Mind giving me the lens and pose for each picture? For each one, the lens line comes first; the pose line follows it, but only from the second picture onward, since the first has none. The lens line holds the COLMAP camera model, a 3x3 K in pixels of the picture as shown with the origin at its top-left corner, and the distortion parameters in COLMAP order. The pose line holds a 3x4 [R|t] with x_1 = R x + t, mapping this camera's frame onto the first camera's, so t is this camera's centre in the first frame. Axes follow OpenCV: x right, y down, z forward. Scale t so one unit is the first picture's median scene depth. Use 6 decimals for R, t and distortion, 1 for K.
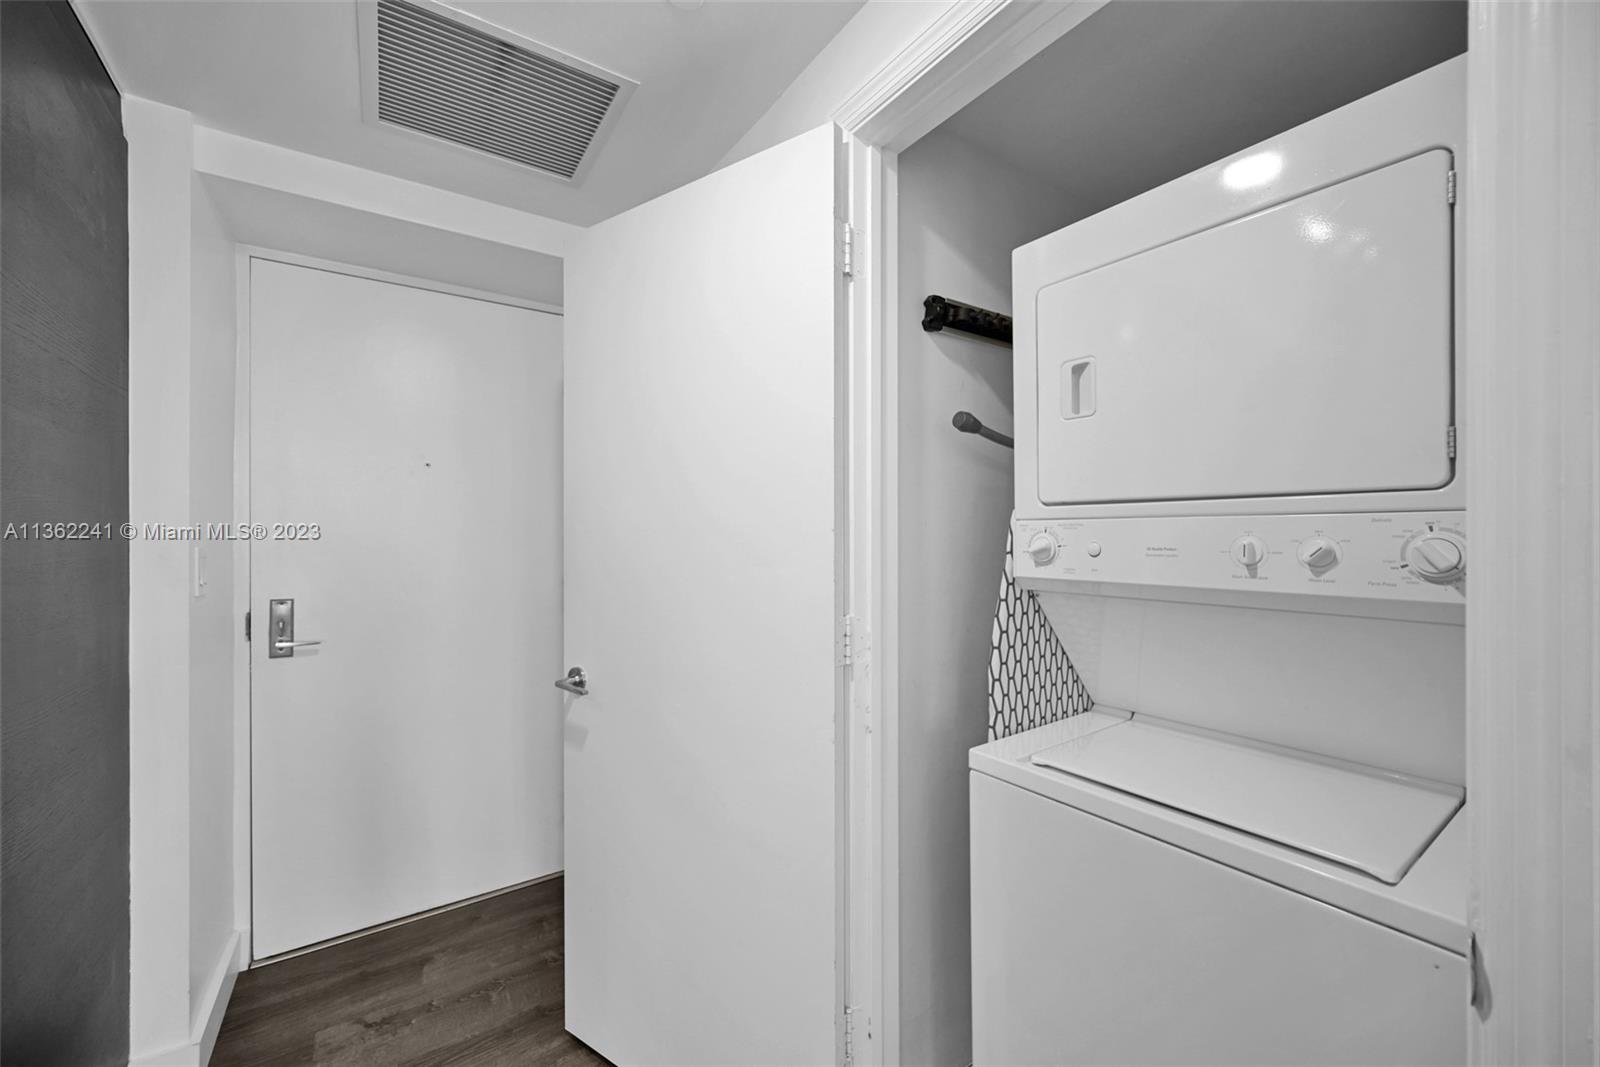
lens RADIAL K [[632.4, 0, 800.0], [0, 632.4, 533.5], [0, 0, 1]] dist [-0.001703, -0.000254]
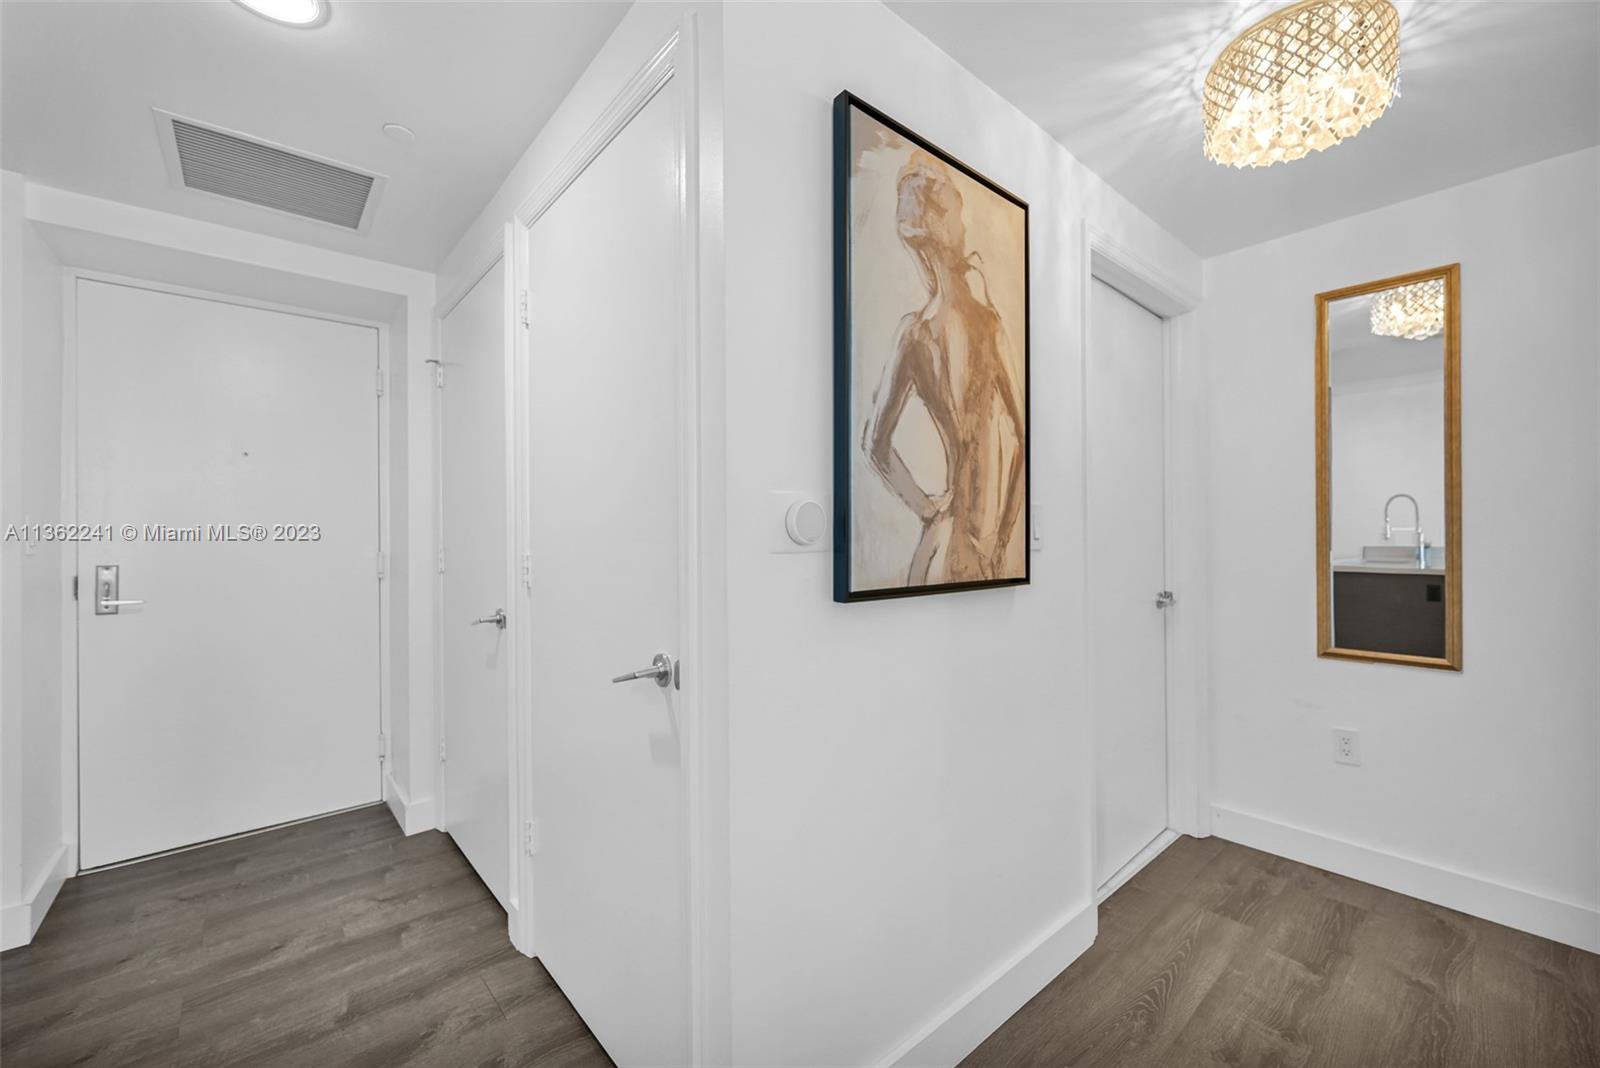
lens RADIAL K [[648.5, 0, 800.0], [0, 648.5, 534.0], [0, 0, 1]] dist [-0.000556, -0.000266]
pose [[0.993203, -0.005748, 0.116253, 0.340146], [0.006248, 0.999973, -0.003937, 0.059682], [-0.116227, 0.004636, 0.993212, -0.370713]]
